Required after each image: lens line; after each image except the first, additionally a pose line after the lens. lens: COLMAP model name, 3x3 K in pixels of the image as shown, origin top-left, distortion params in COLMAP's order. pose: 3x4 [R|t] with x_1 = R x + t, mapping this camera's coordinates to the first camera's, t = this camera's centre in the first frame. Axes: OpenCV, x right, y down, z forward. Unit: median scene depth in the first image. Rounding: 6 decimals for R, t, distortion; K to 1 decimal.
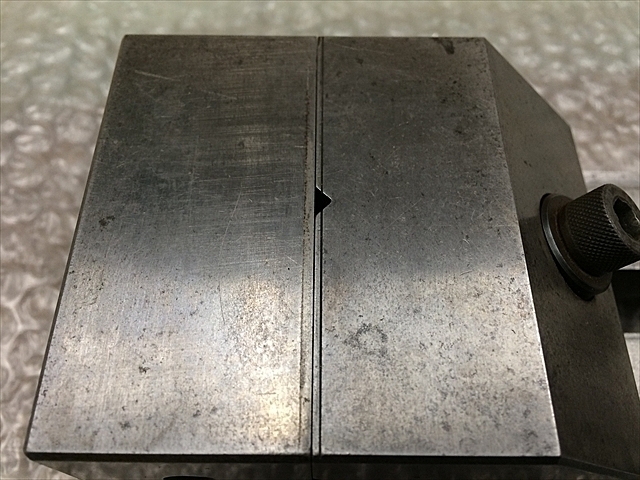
lens RADIAL K [[576.6, 0, 320.0], [0, 576.6, 240.0], [0, 0, 1]] dist [0.083423, -0.174825]
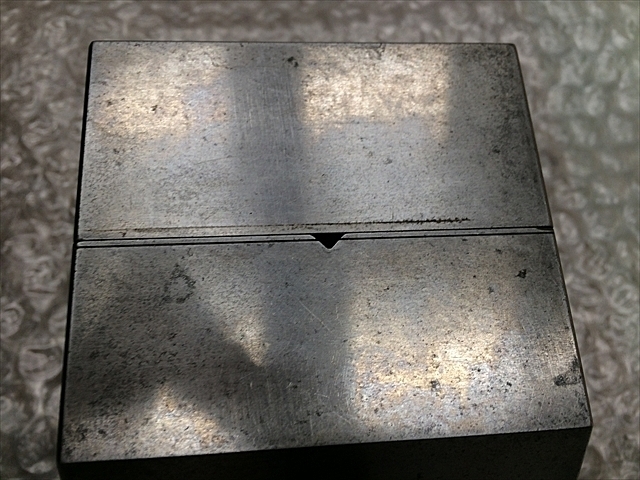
lens RADIAL K [[576.6, 0, 320.0], [0, 576.6, 240.0], [0, 0, 1]] dist [0.083423, -0.174825]
pose [[0.072543, 0.941469, -0.329201, 0.386264], [-0.912773, 0.195699, 0.358534, -0.480727], [0.401974, 0.274477, 0.873544, 0.146490]]
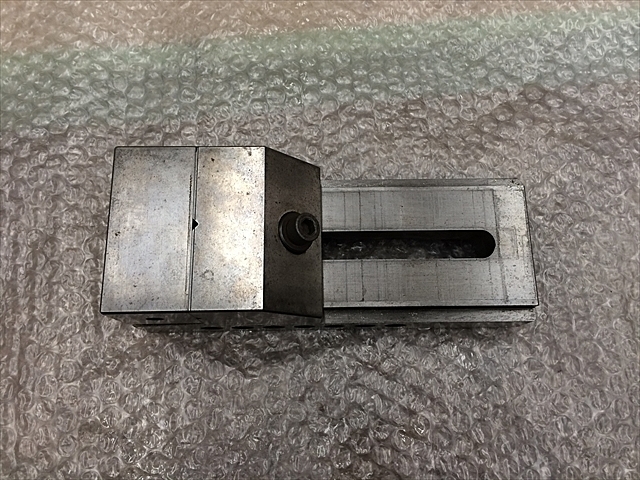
lens RADIAL K [[576.6, 0, 320.0], [0, 576.6, 240.0], [0, 0, 1]] dist [0.083423, -0.174825]
pose [[0.998942, -0.024243, -0.039081, 0.817672], [0.032400, 0.974065, 0.223936, -0.686375], [0.032638, -0.224966, 0.973820, -1.951310]]
